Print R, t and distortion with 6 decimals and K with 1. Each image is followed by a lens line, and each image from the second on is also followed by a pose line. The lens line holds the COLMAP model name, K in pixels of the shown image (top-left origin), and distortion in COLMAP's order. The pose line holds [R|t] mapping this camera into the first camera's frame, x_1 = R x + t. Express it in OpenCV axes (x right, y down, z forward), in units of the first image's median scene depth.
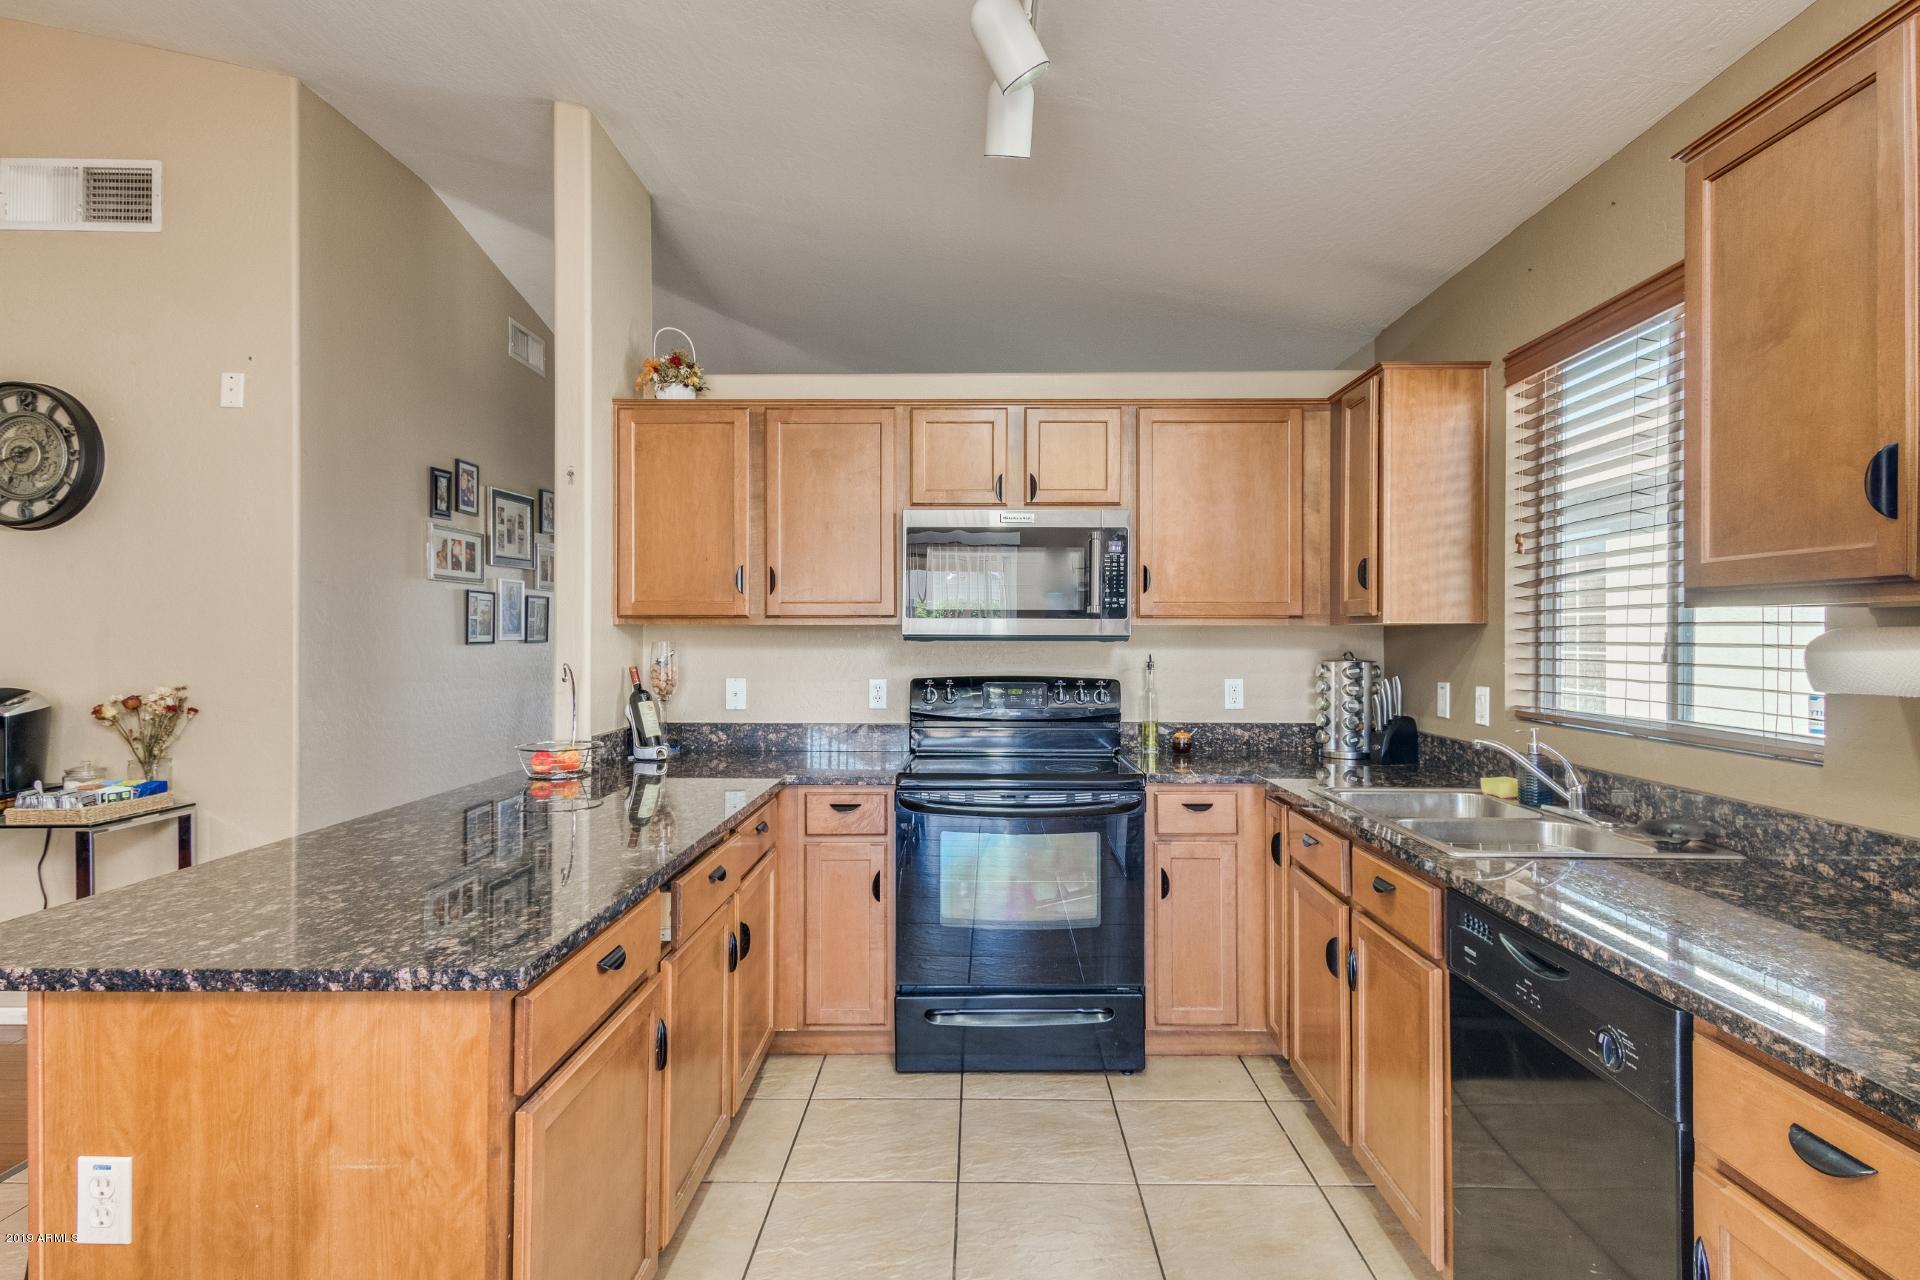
lens RADIAL K [[990.5, 0, 961.8], [0, 990.5, 633.6], [0, 0, 1]] dist [0.047094, -0.022062]
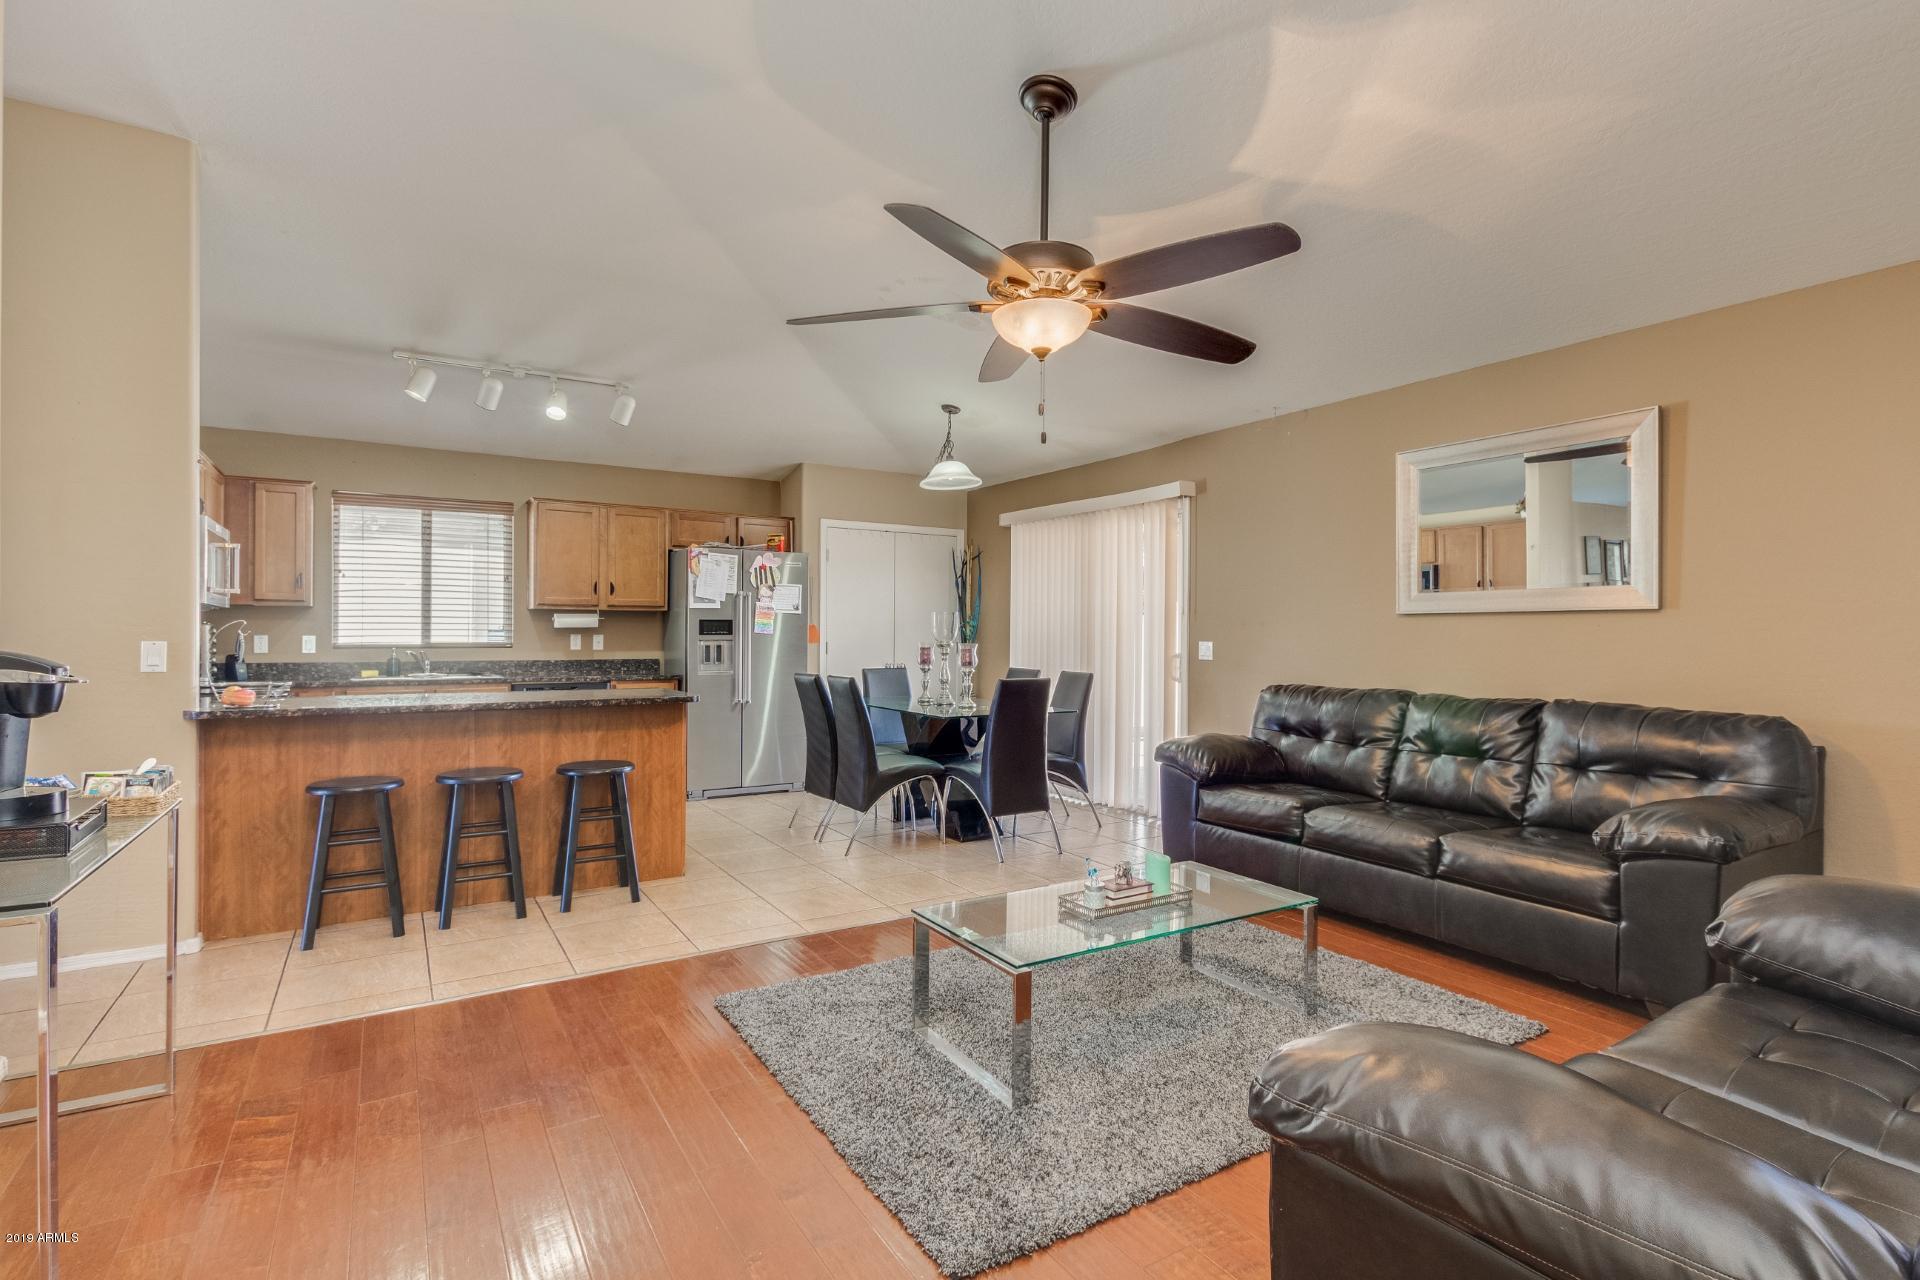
lens RADIAL K [[917.5, 0, 979.9], [0, 917.5, 638.2], [0, 0, 1]] dist [0.000580, 0.000022]
pose [[-0.550368, -0.003565, 0.834915, -1.814850], [-0.006053, 0.999982, 0.000280, 0.045874], [-0.834900, -0.004900, -0.550379, 0.818302]]
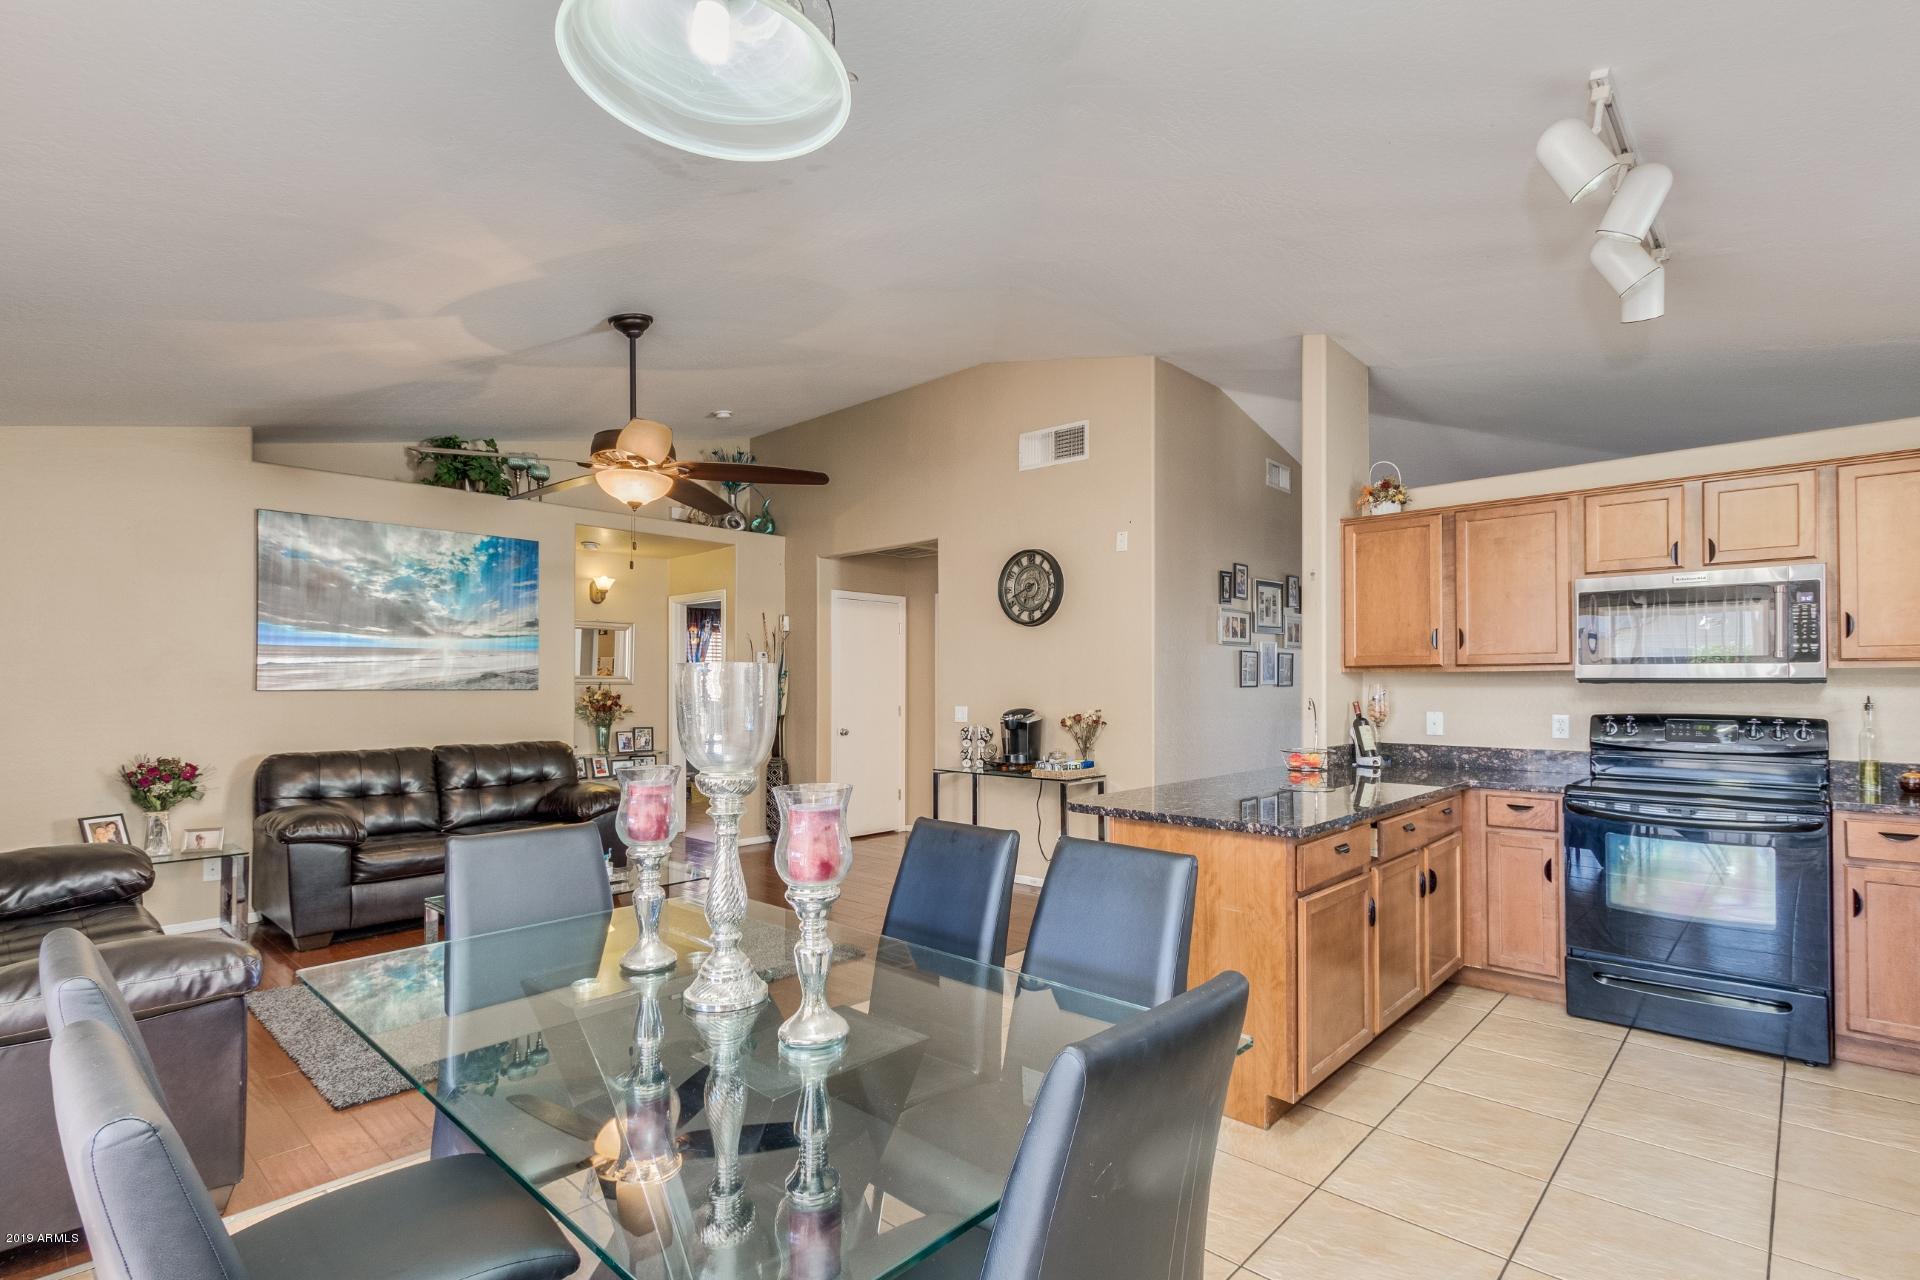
lens RADIAL K [[907.4, 0, 965.6], [0, 907.4, 675.8], [0, 0, 1]] dist [0.009562, -0.000929]
pose [[0.745787, -0.008181, -0.666134, 0.137852], [0.003268, 0.999957, -0.008621, 0.005699], [0.666177, 0.004252, 0.745782, -0.392141]]
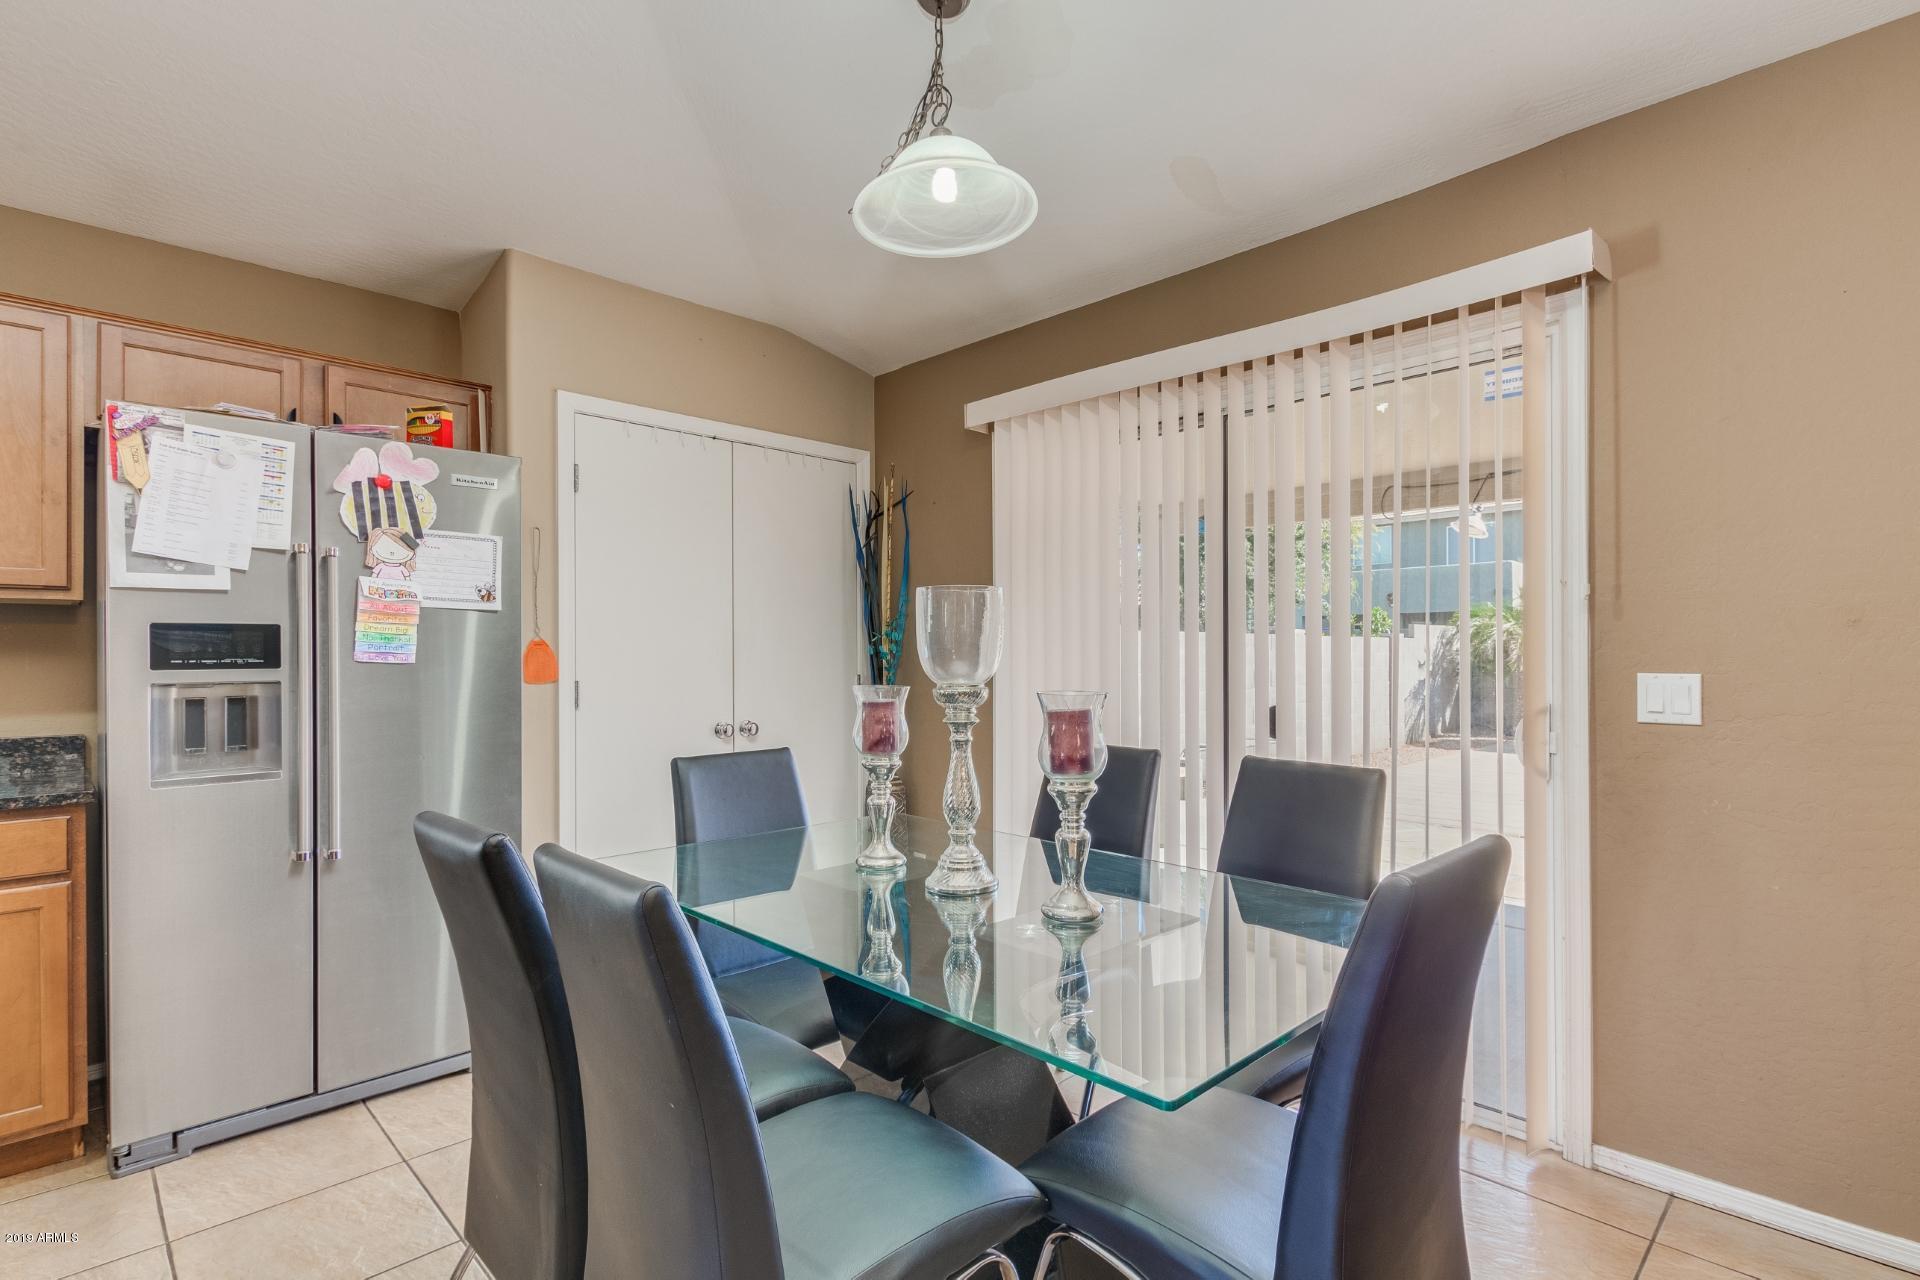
lens RADIAL K [[908.7, 0, 973.2], [0, 908.7, 654.6], [0, 0, 1]] dist [0.001721, -0.000130]
pose [[-0.716869, 0.005830, 0.697184, -0.665976], [0.004474, 0.999983, -0.003761, 0.037087], [-0.697194, 0.000423, -0.716882, 0.273688]]
